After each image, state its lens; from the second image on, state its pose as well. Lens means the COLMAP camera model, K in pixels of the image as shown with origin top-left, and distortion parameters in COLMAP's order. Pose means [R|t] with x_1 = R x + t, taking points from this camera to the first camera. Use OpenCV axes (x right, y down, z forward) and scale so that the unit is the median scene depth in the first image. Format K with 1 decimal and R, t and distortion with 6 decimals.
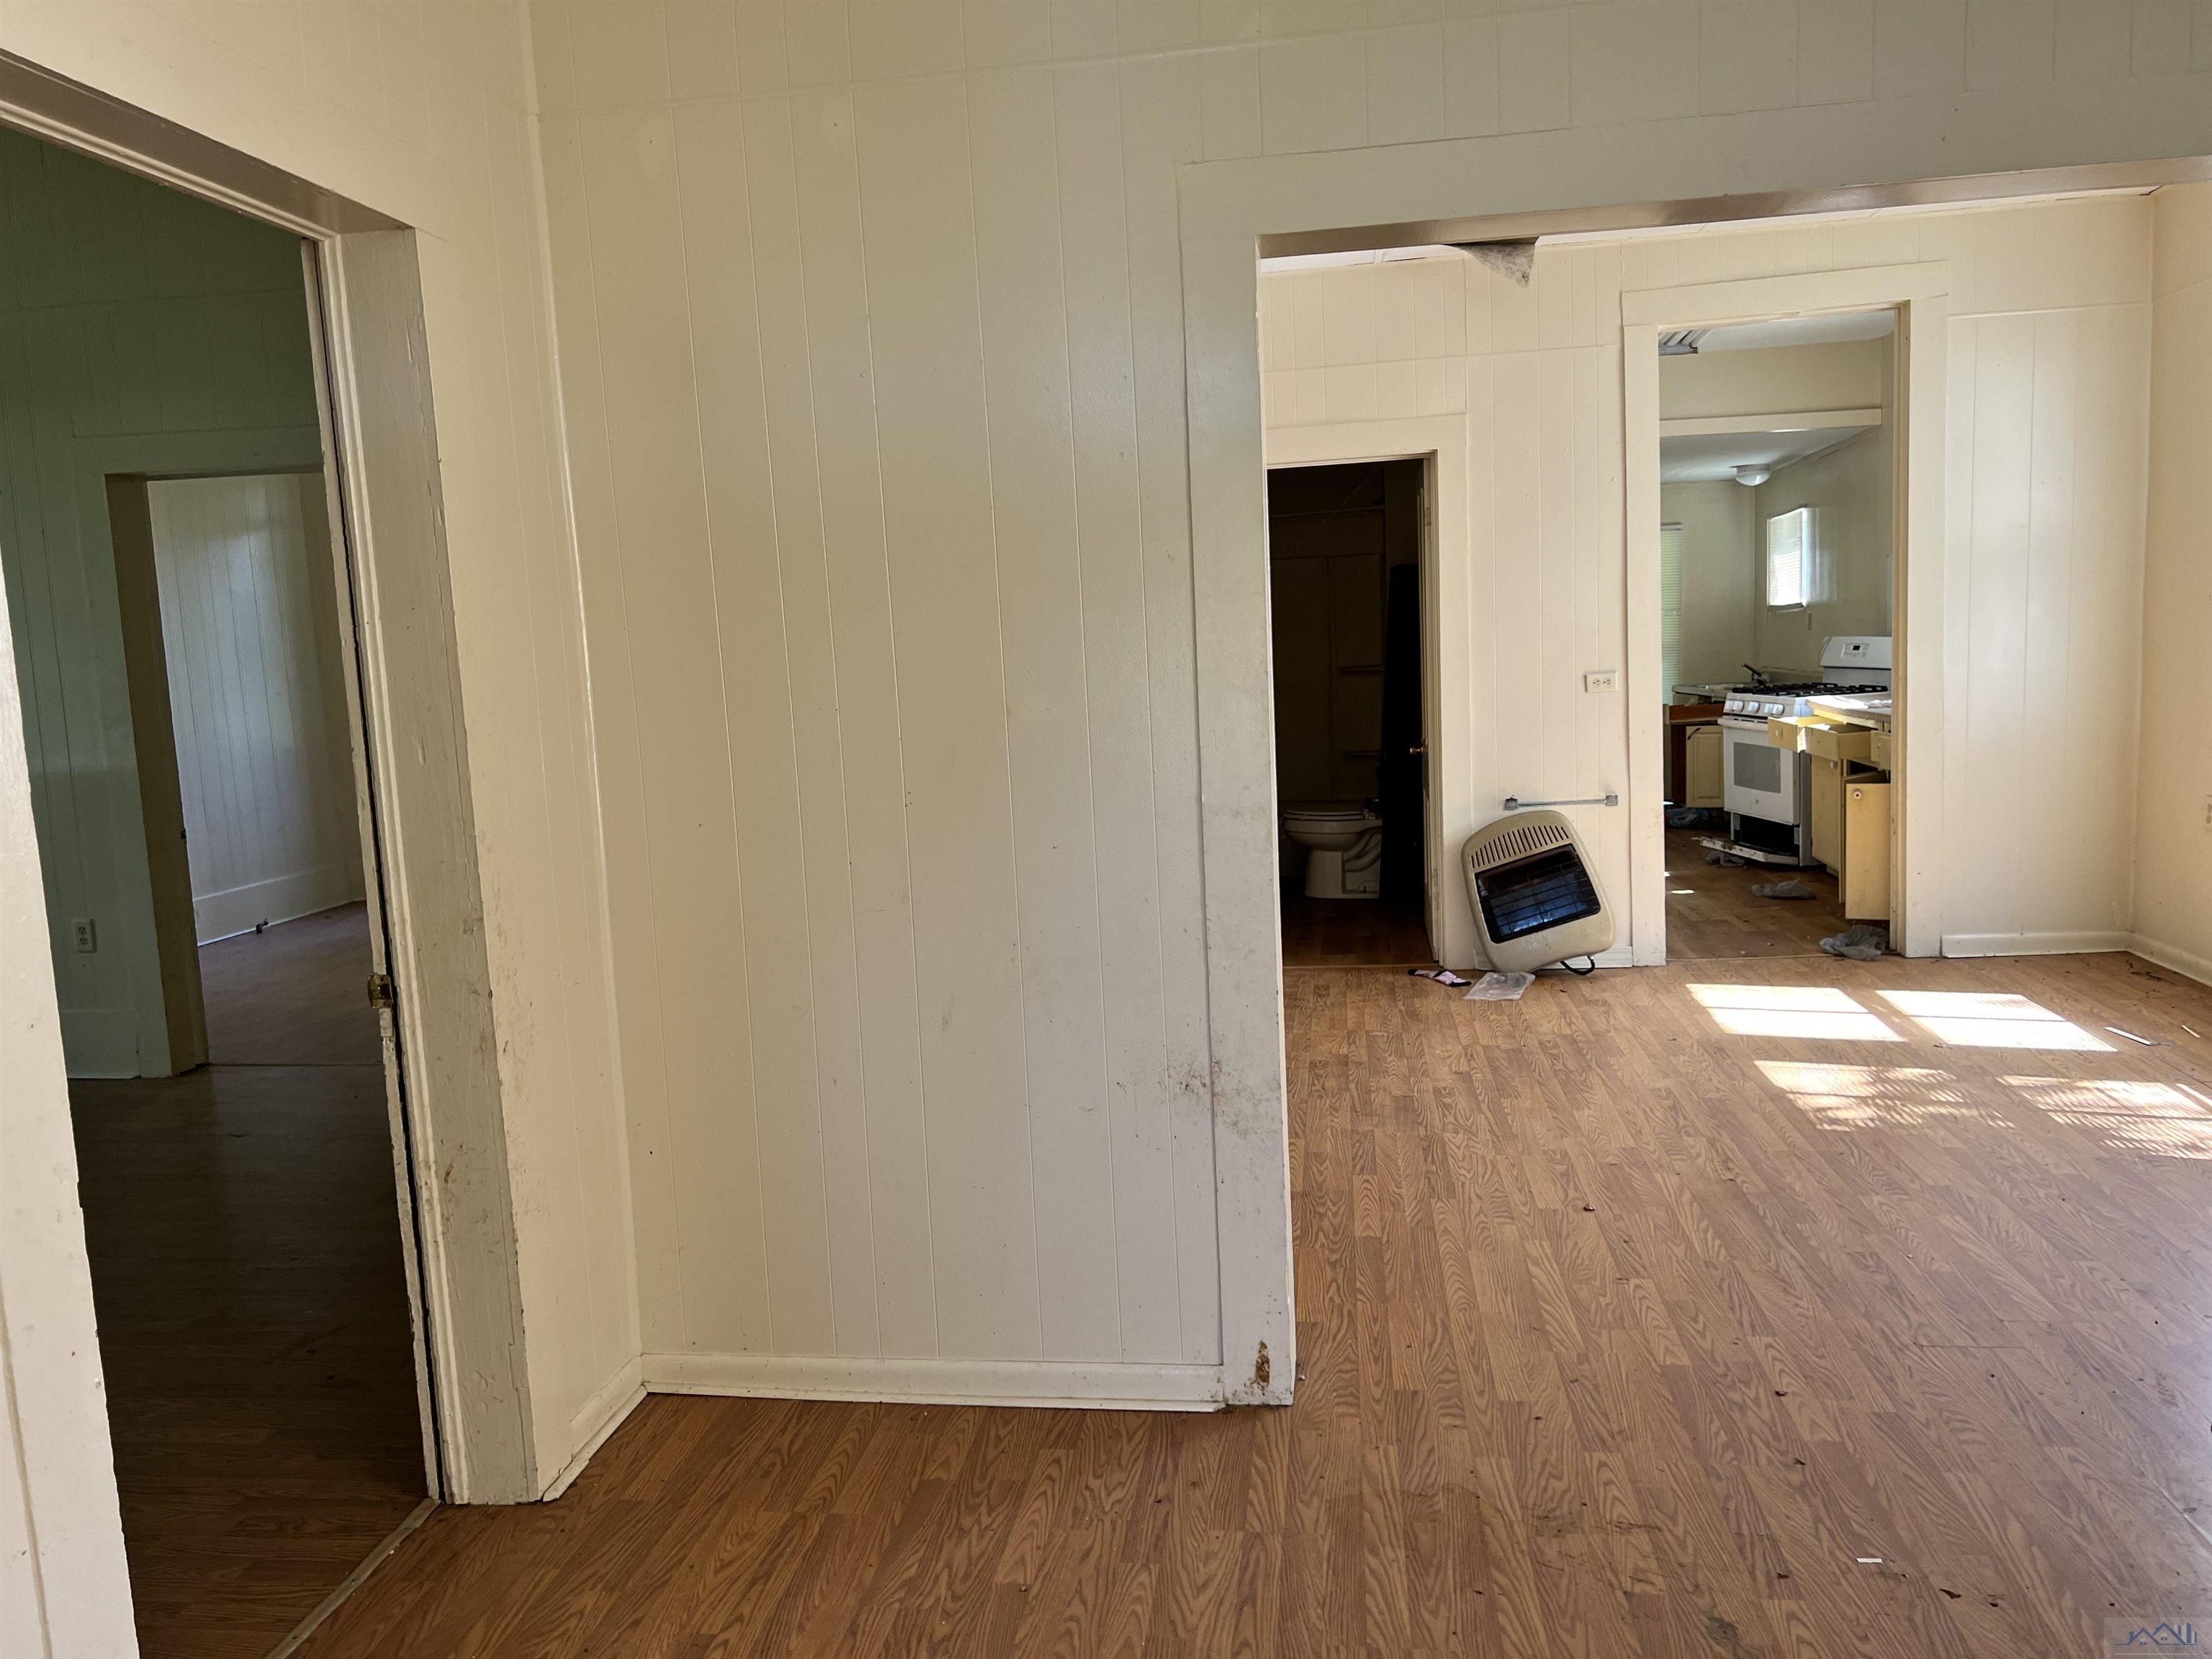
lens RADIAL K [[1675.6, 0, 1103.3], [0, 1675.6, 838.1], [0, 0, 1]] dist [0.041285, -0.046747]
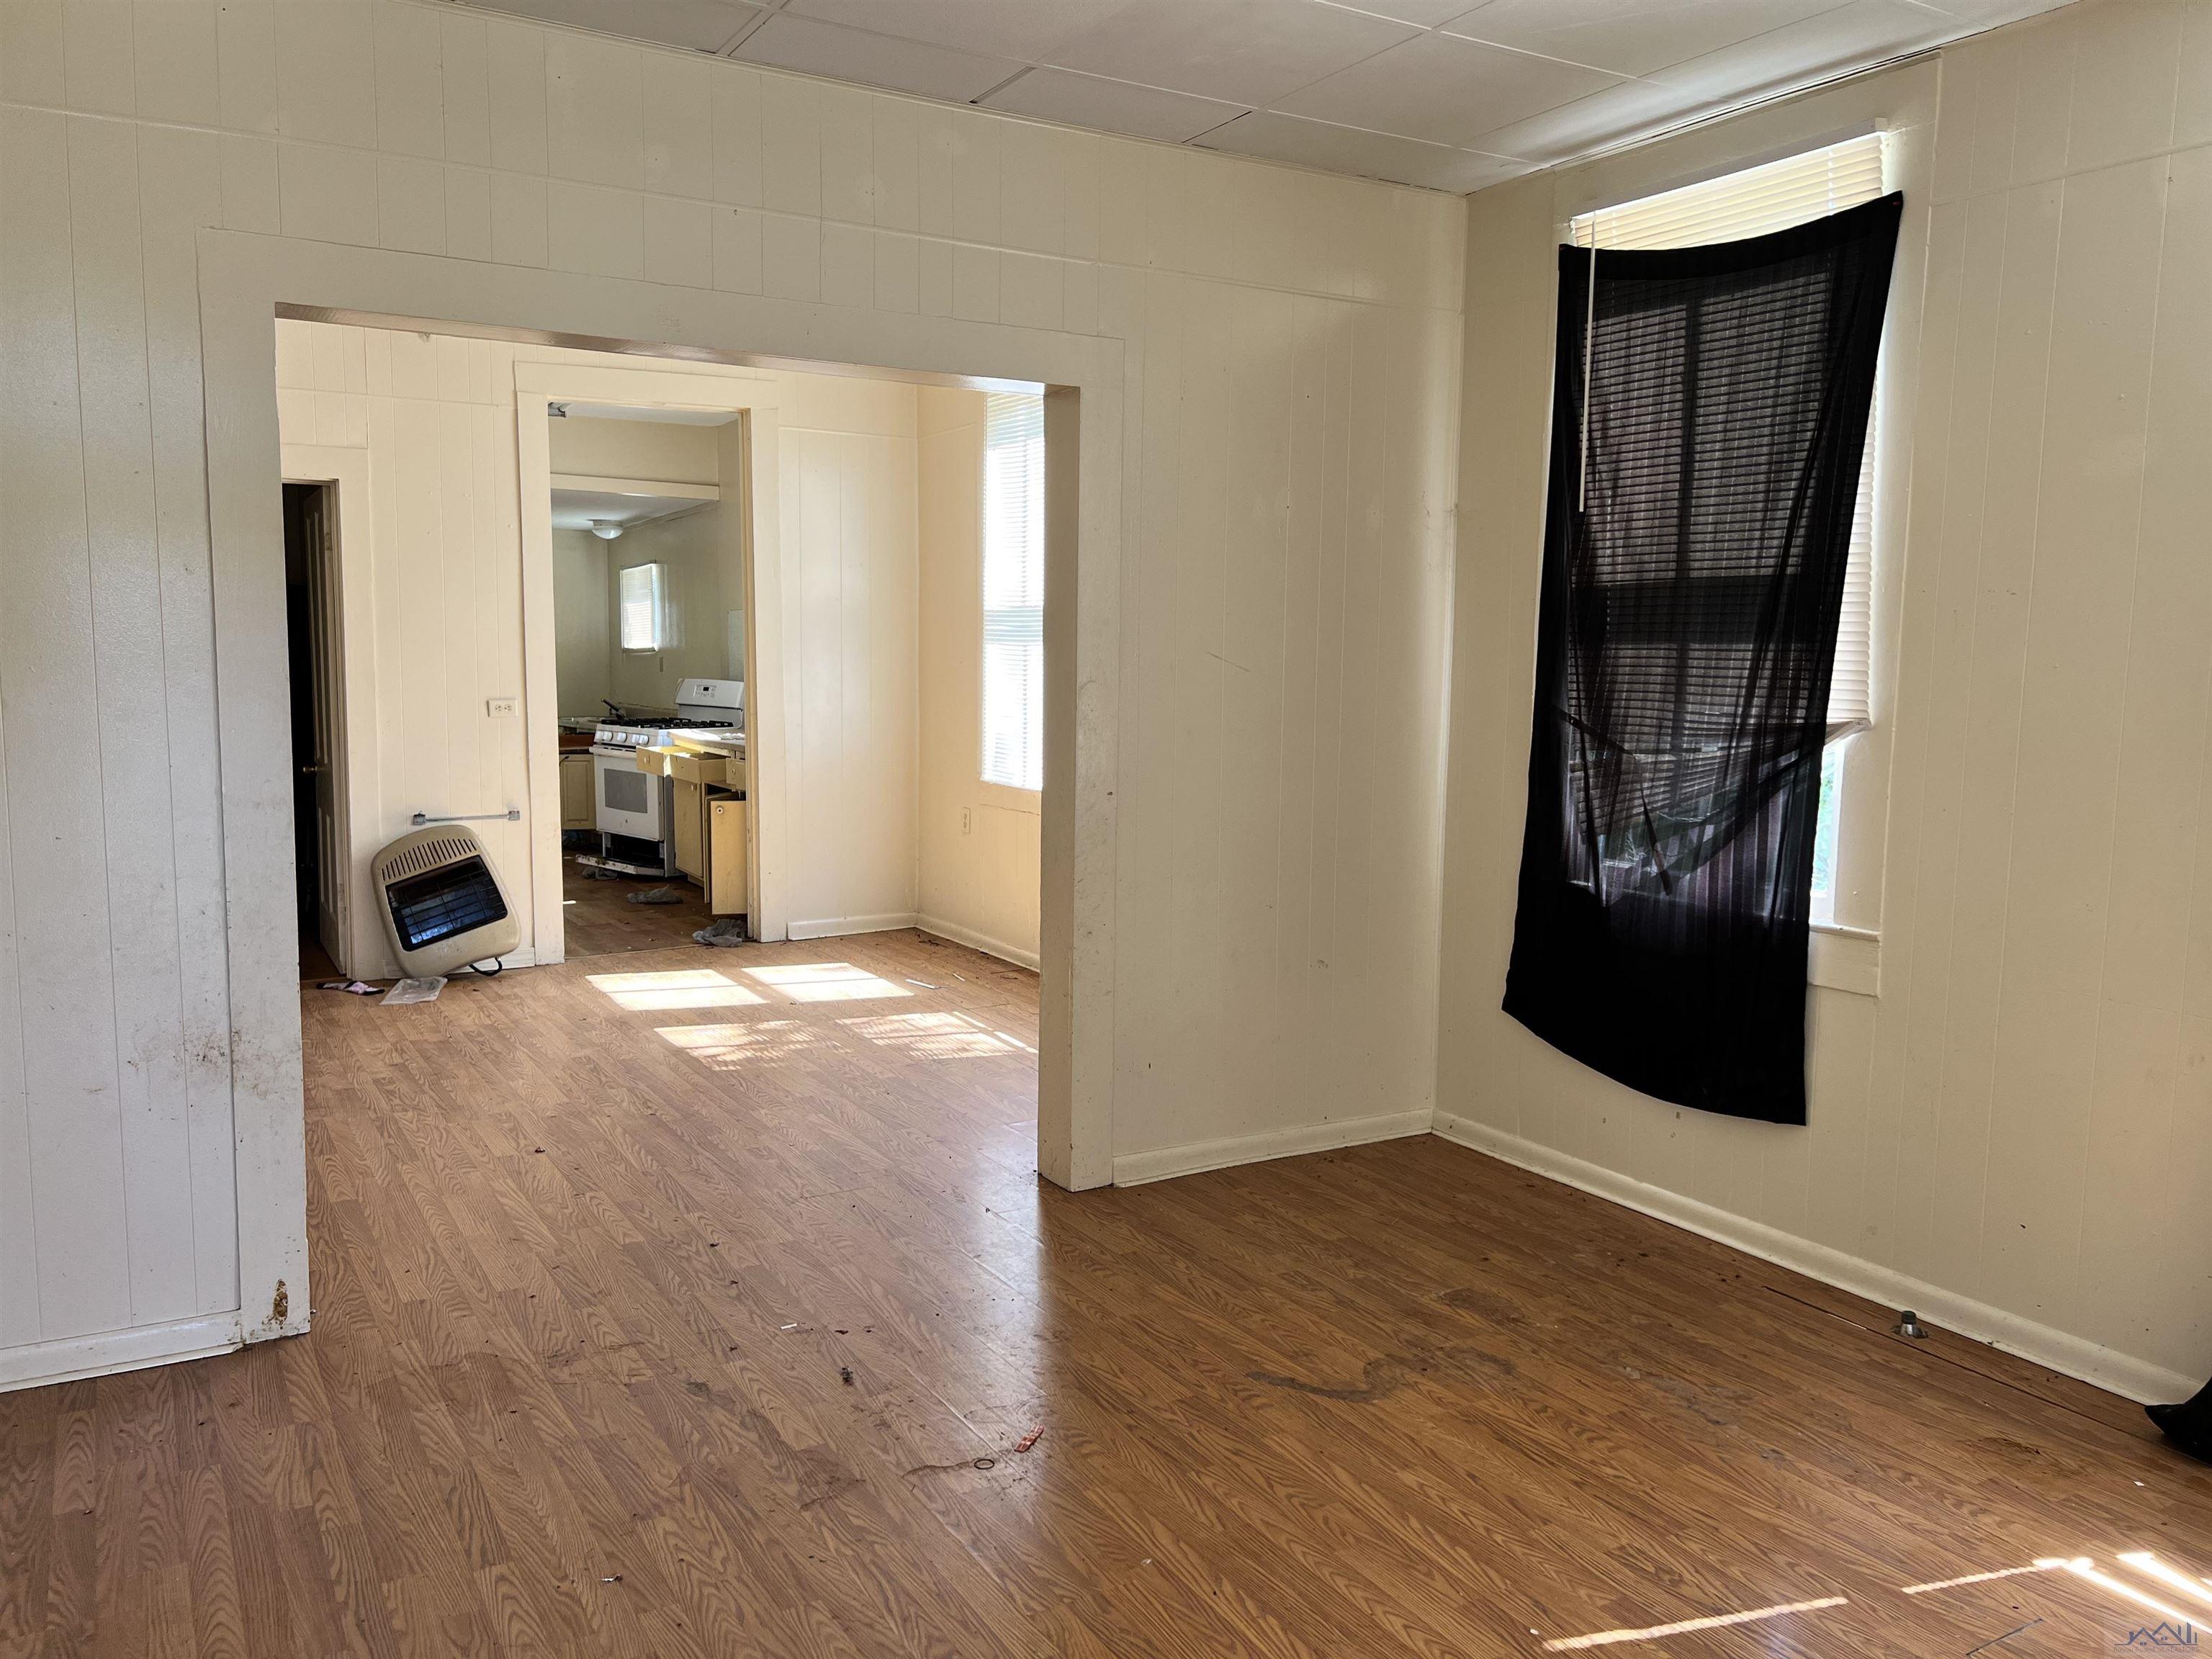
lens RADIAL K [[1675.6, 0, 1106.5], [0, 1675.6, 828.6], [0, 0, 1]] dist [0.041285, -0.046747]
pose [[0.783715, -0.009008, 0.621055, -0.133951], [0.025846, 0.999502, -0.018118, 0.026920], [-0.620583, 0.030250, 0.783557, -0.180124]]
